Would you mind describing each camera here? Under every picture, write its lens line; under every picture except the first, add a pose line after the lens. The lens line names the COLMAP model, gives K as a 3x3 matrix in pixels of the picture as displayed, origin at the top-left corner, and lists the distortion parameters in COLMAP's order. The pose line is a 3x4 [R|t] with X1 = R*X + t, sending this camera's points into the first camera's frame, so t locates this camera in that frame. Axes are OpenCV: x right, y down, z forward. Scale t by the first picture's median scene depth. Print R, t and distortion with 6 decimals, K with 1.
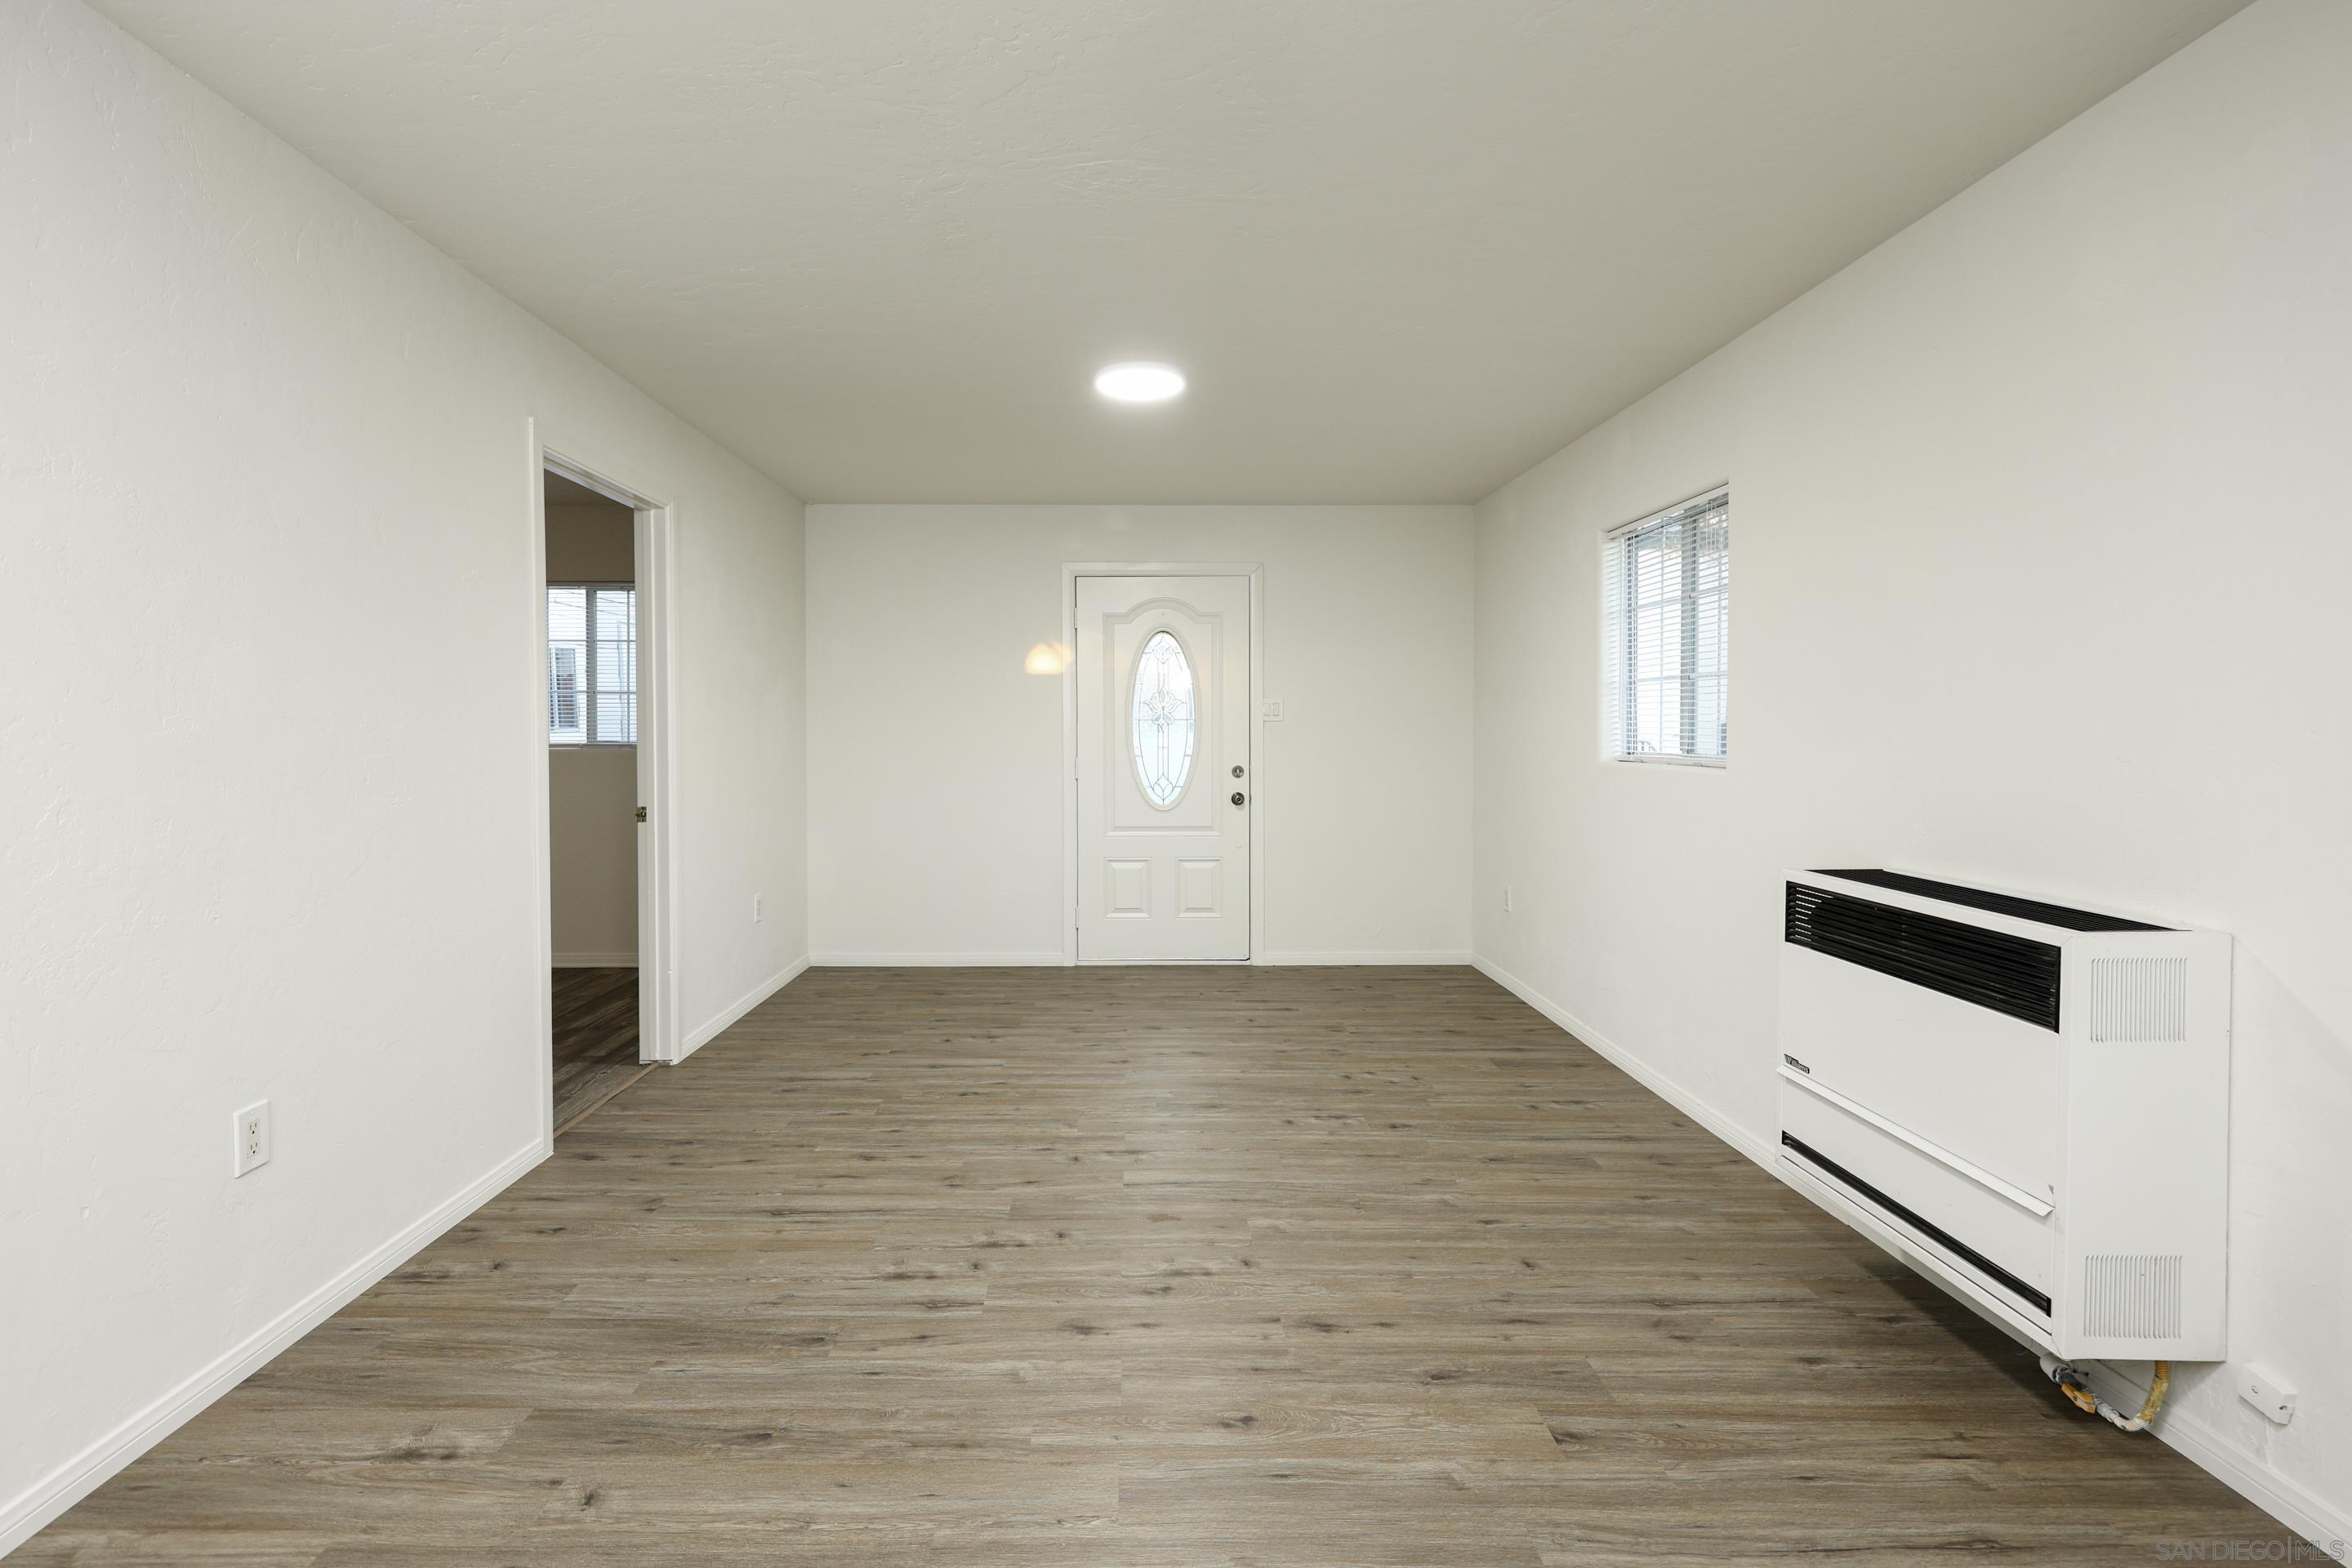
lens RADIAL K [[1076.1, 0, 1137.9], [0, 1076.1, 752.6], [0, 0, 1]] dist [-0.001882, 0.000374]
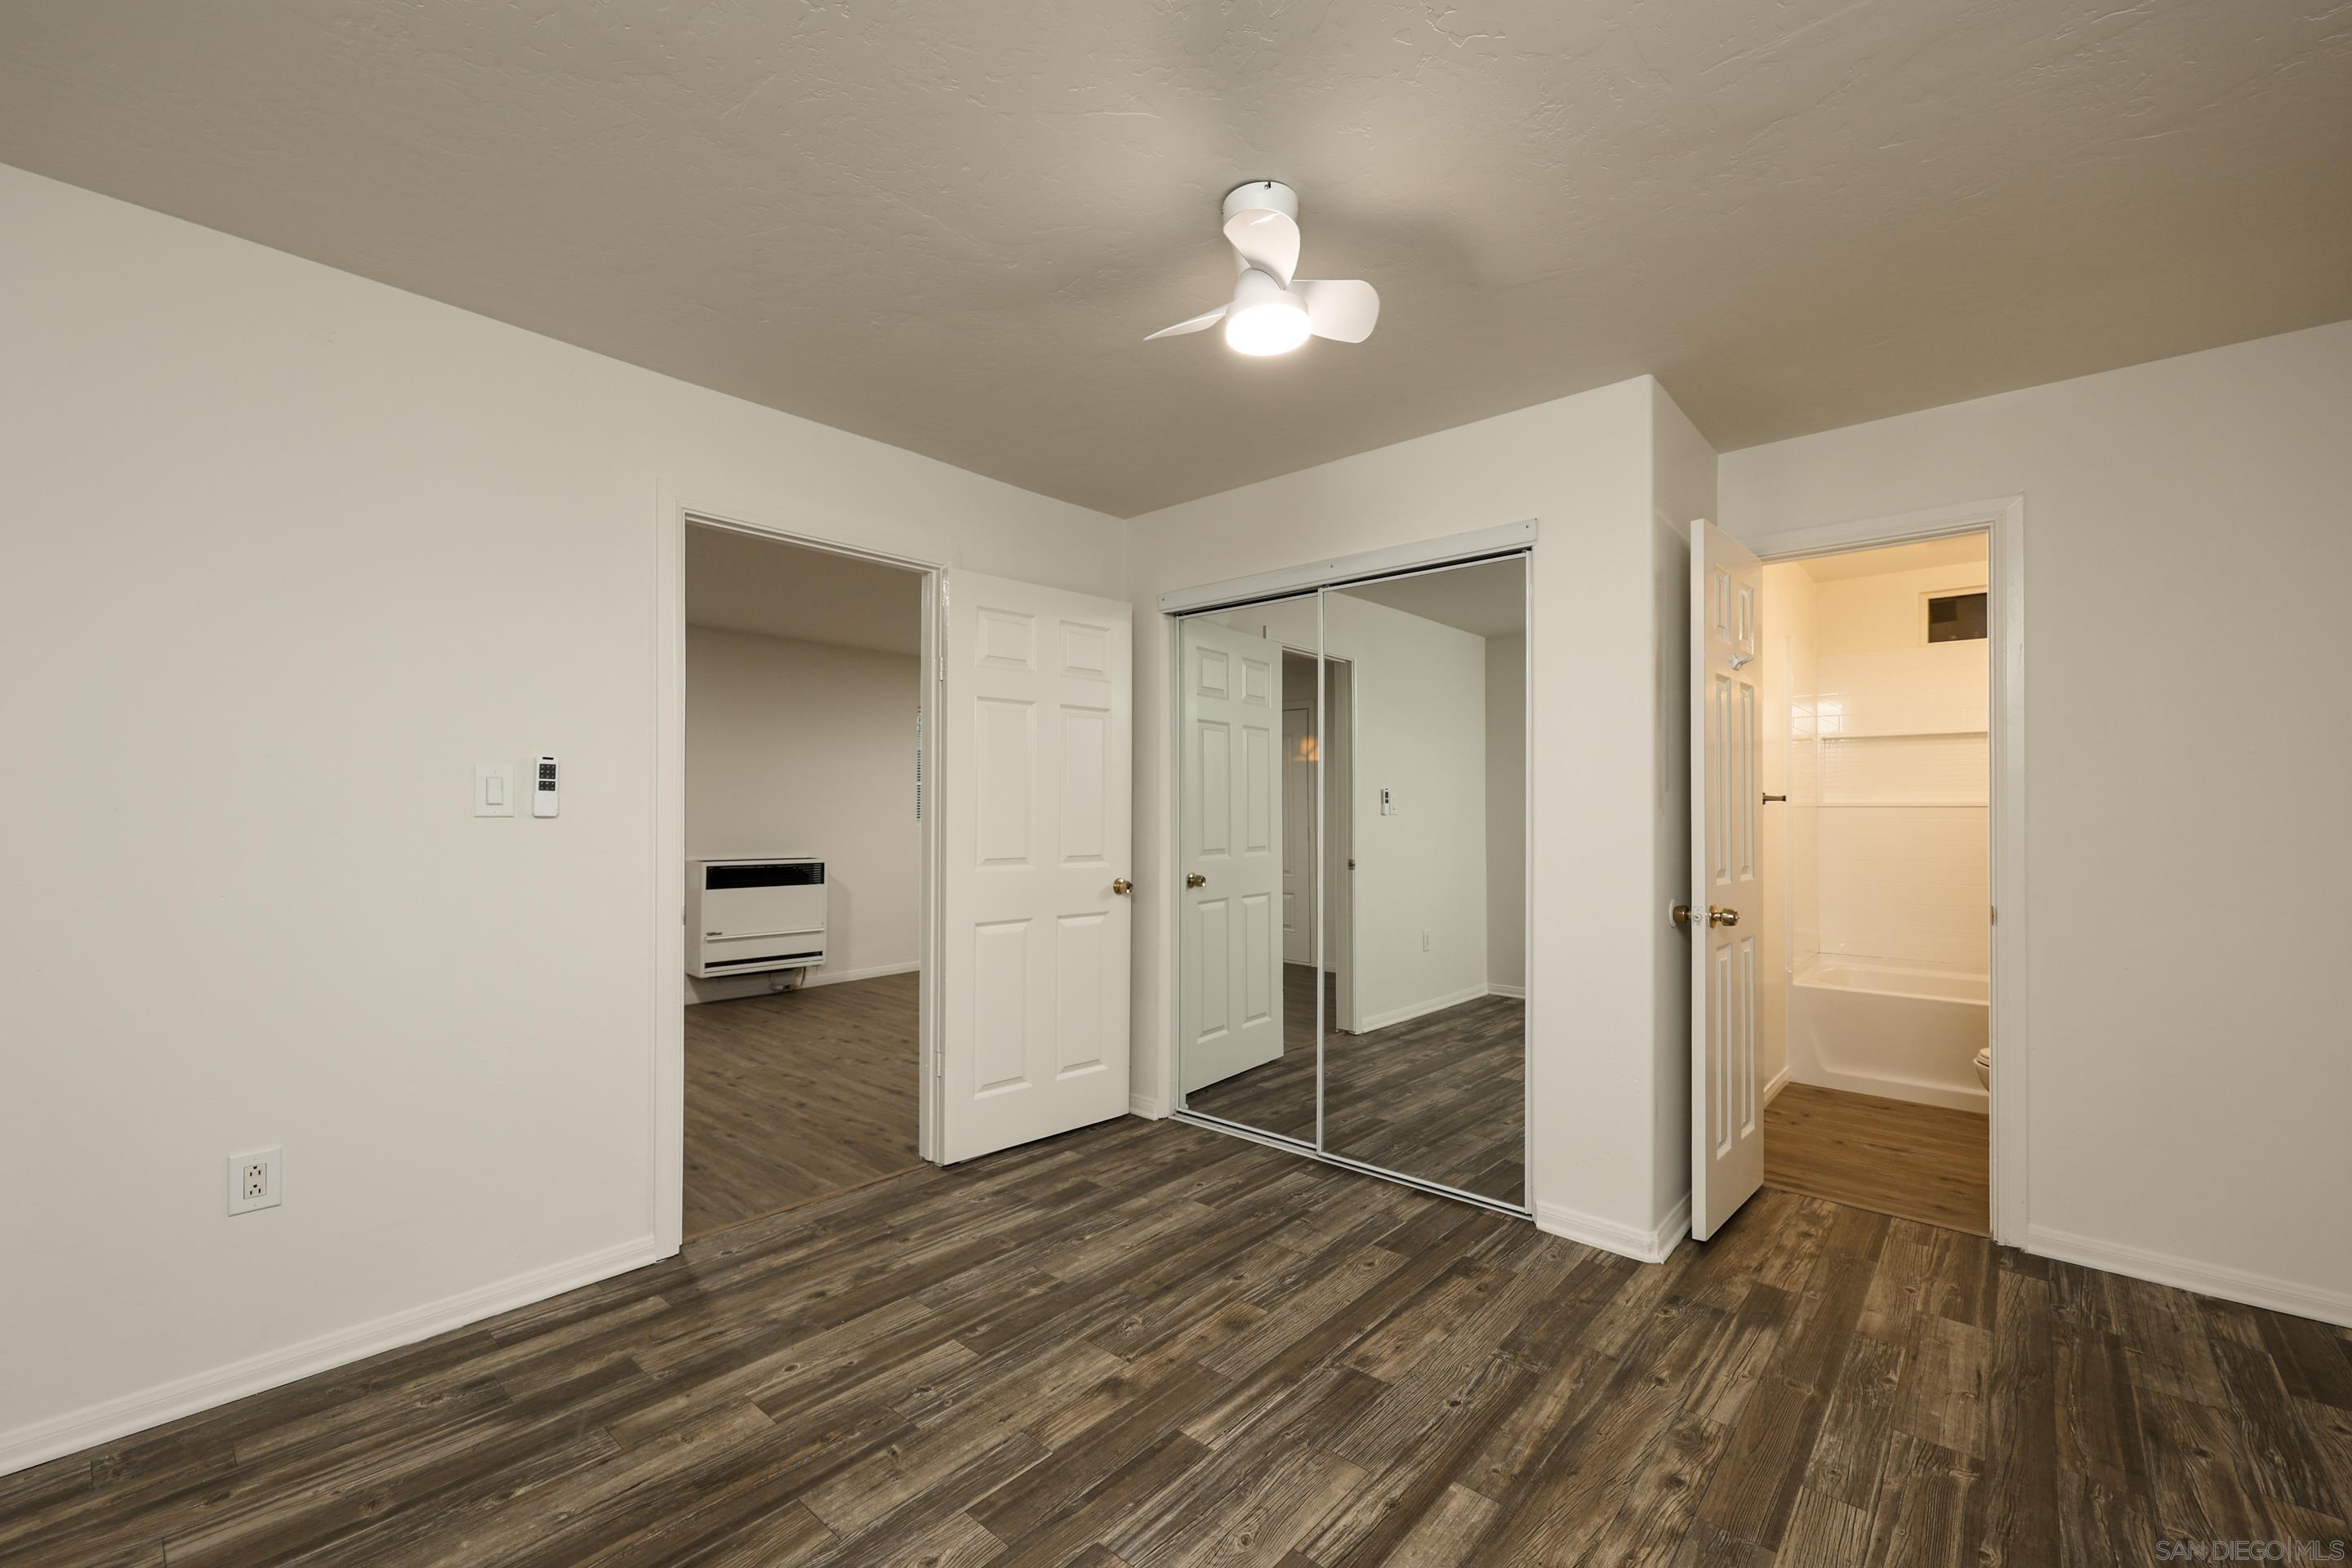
lens RADIAL K [[938.3, 0, 1172.0], [0, 938.3, 811.1], [0, 0, 1]] dist [-0.000401, -0.000016]
pose [[-0.735586, -0.002150, 0.677428, -1.625278], [0.005239, 0.999947, 0.008863, -0.025657], [-0.677411, 0.010068, -0.735536, 1.759493]]
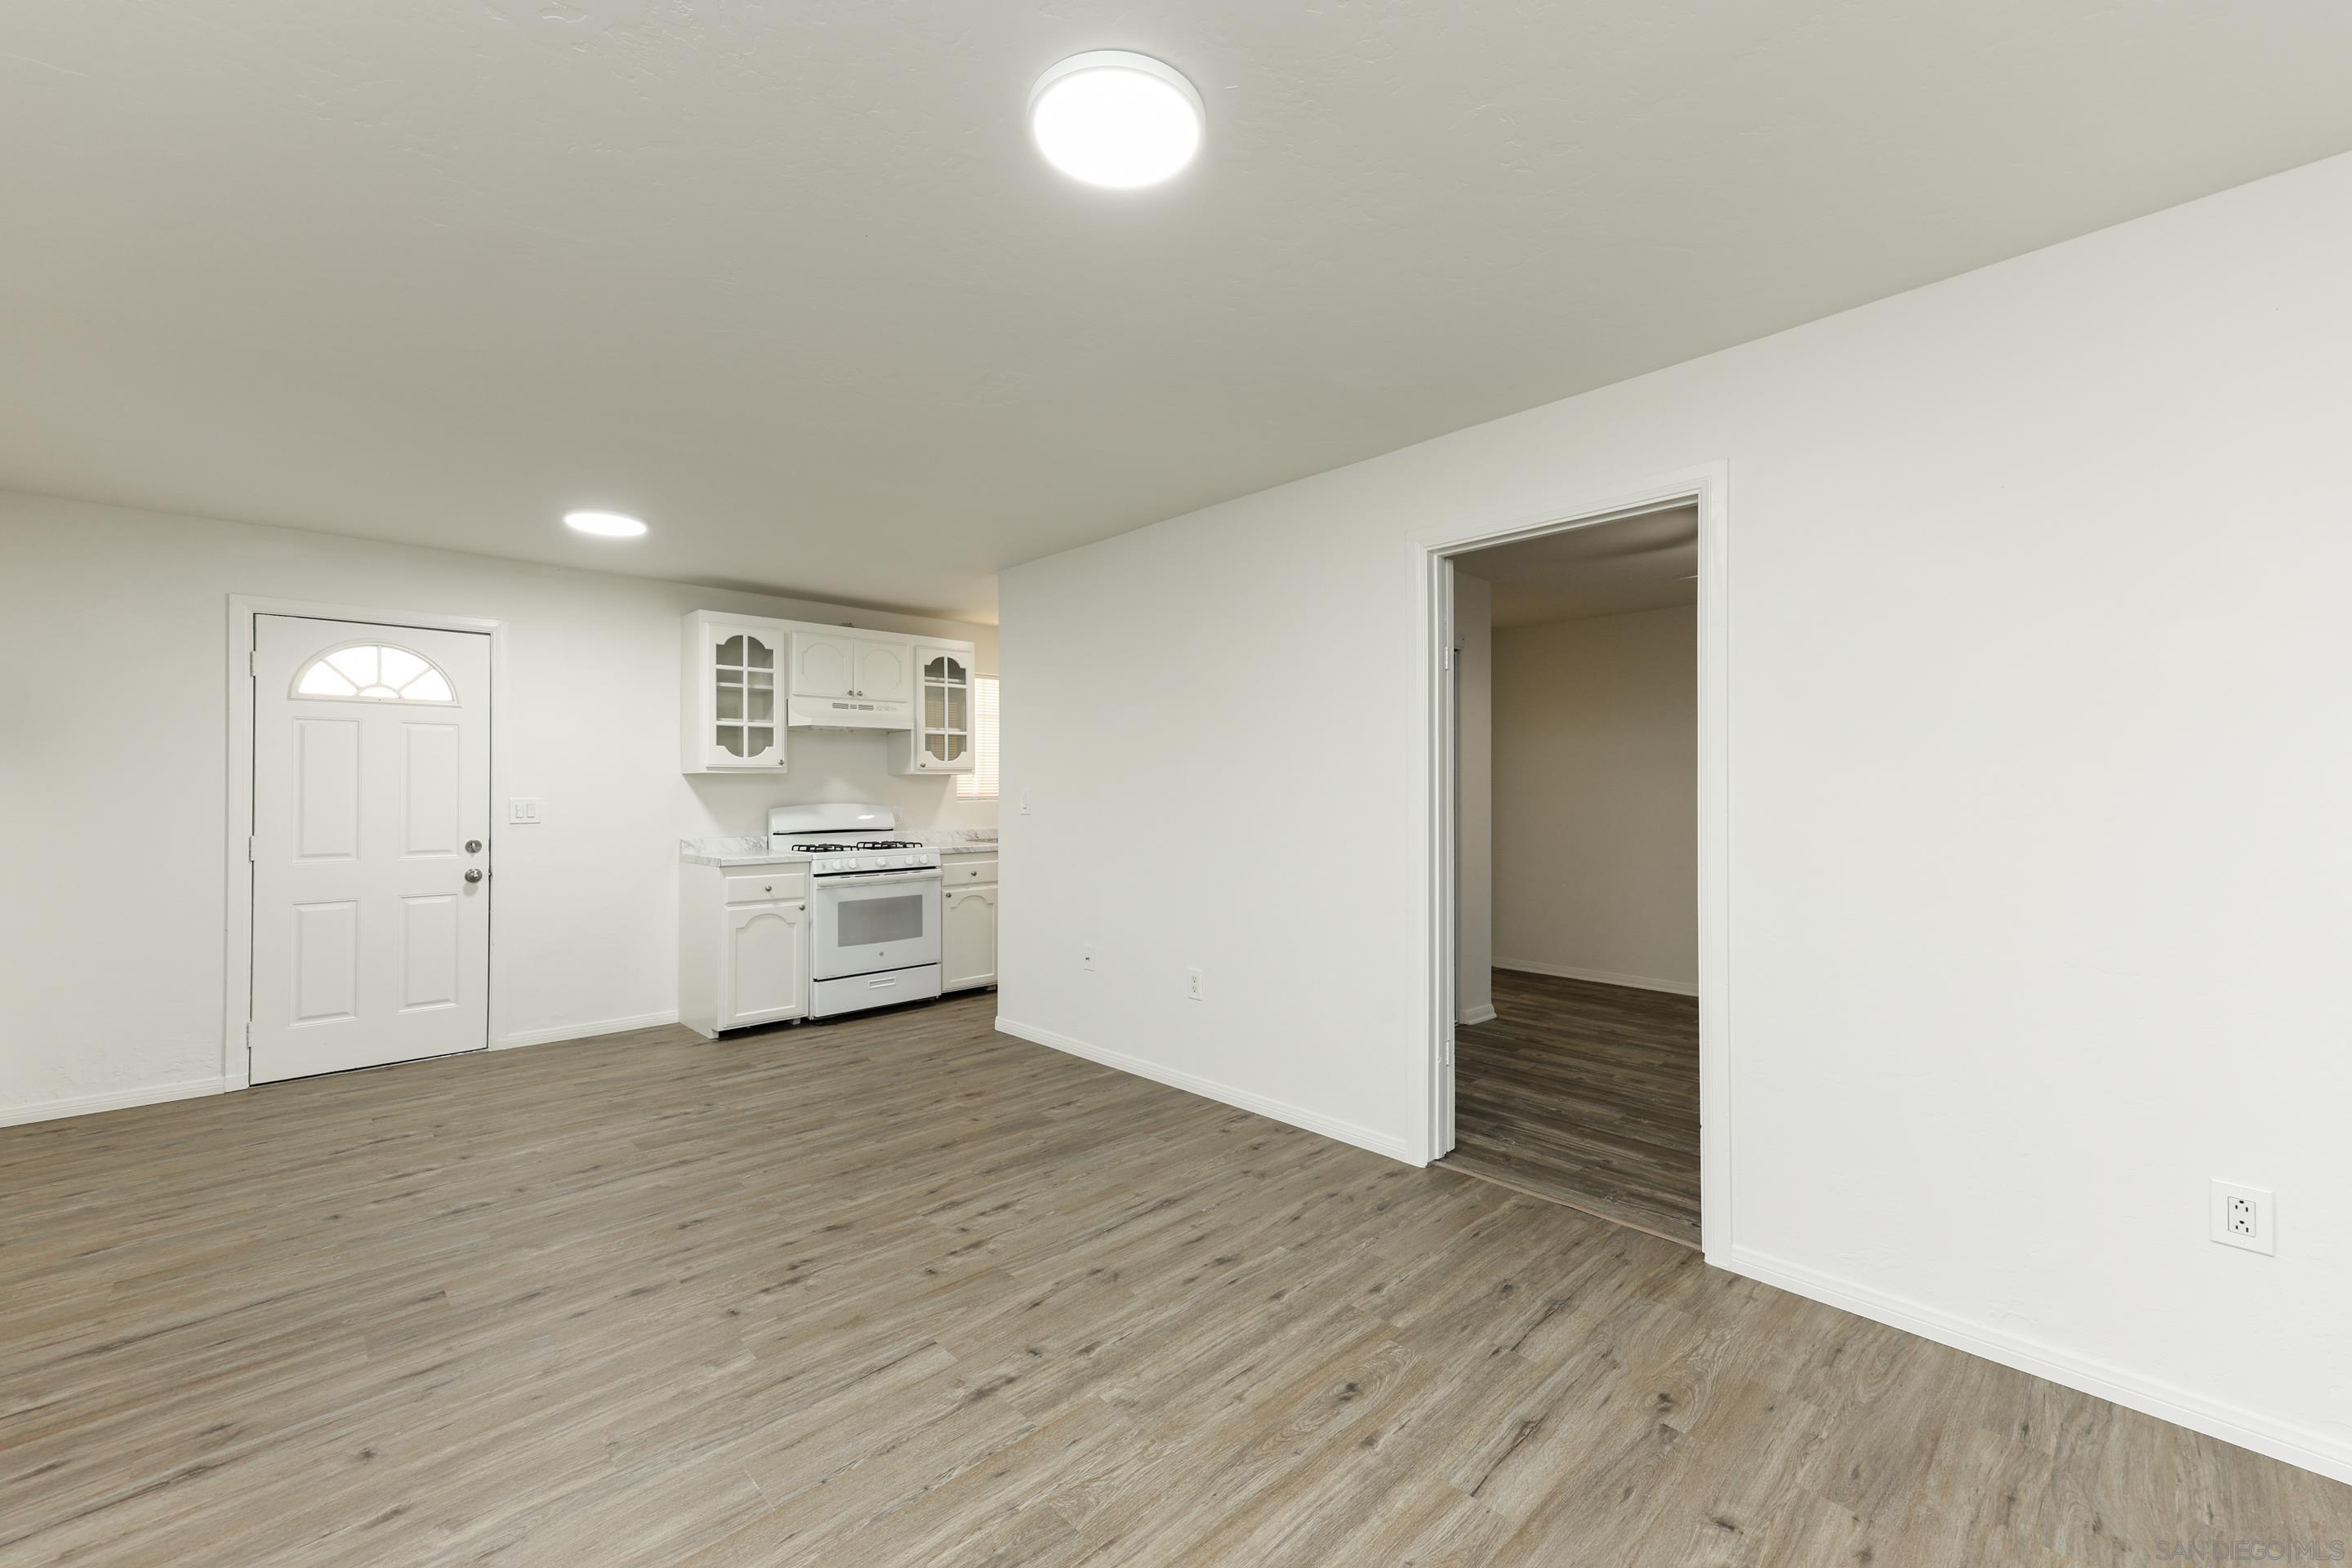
lens RADIAL K [[978.7, 0, 1176.0], [0, 978.7, 784.0], [0, 0, 1]] dist [0.017871, 0.001322]
pose [[-0.734616, -0.004775, -0.678467, 0.384677], [-0.011739, 0.999915, 0.005673, -0.034632], [0.678382, 0.012132, -0.734609, 1.757556]]
